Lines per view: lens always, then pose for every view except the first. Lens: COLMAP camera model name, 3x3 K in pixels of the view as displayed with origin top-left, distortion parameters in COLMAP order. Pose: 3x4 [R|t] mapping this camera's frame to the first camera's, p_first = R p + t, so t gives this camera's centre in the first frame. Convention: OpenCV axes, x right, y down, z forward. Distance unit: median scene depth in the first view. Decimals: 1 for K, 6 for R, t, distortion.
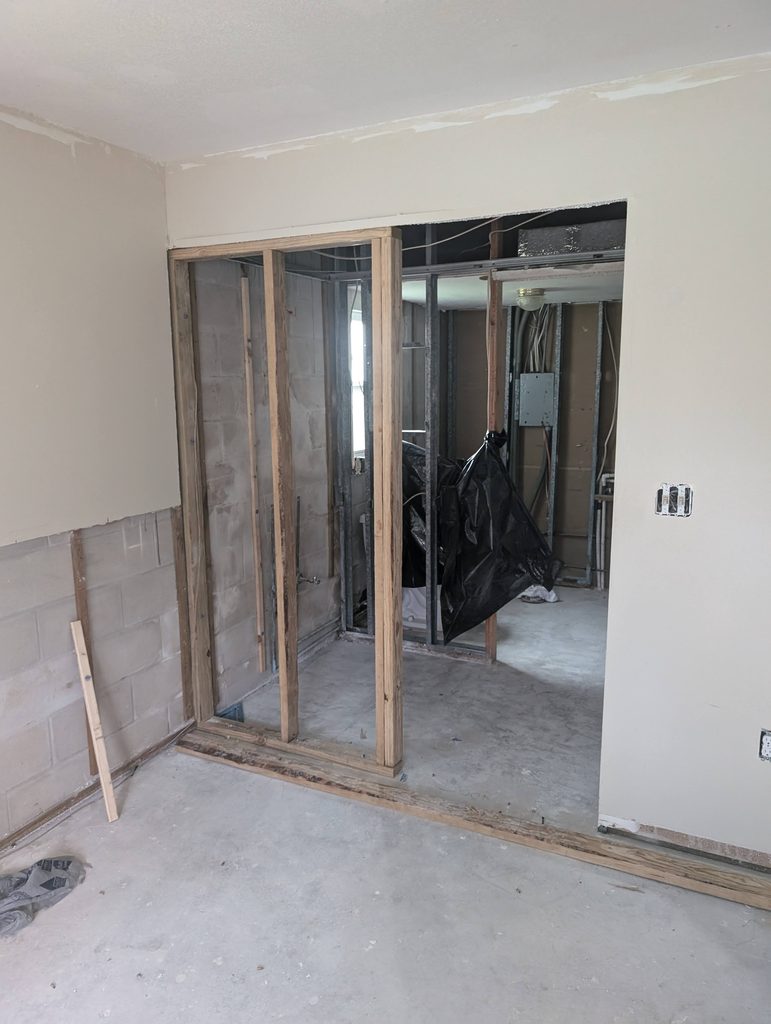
lens RADIAL K [[739.4, 0, 387.6], [0, 739.4, 513.3], [0, 0, 1]] dist [0.008532, -0.006707]
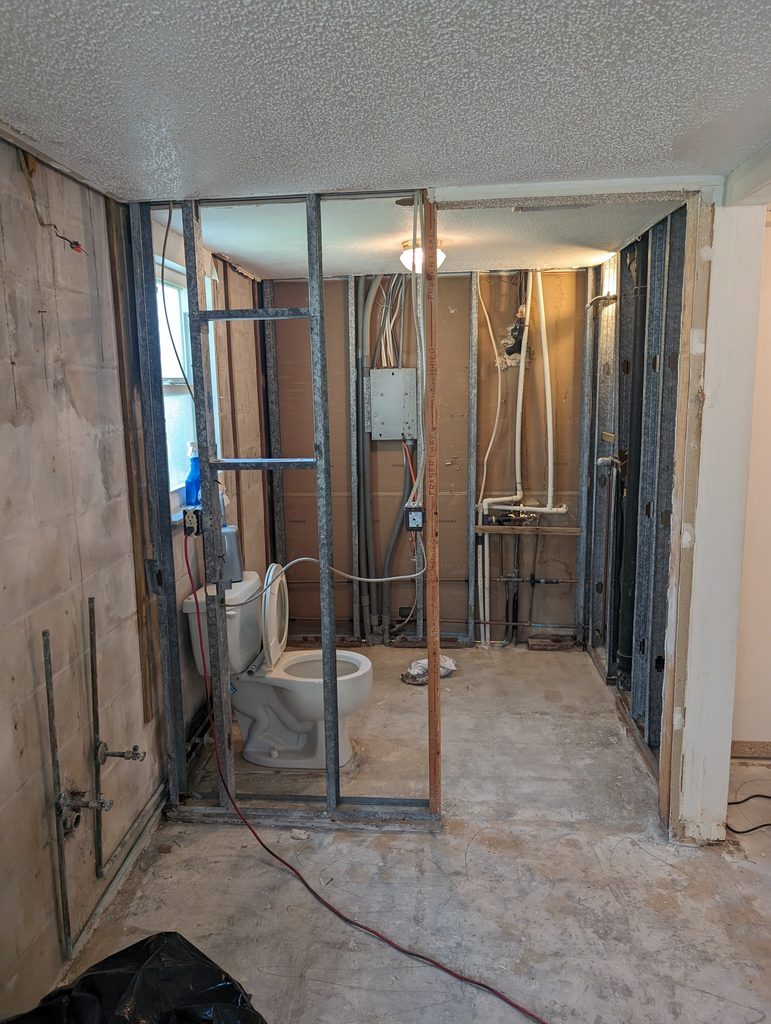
lens RADIAL K [[739.4, 0, 382.2], [0, 739.4, 508.4], [0, 0, 1]] dist [0.008532, -0.006707]
pose [[0.935982, -0.067438, 0.345528, -0.073630], [0.073298, 0.997302, -0.003907, -0.047590], [-0.344332, 0.028984, 0.938400, 0.312940]]
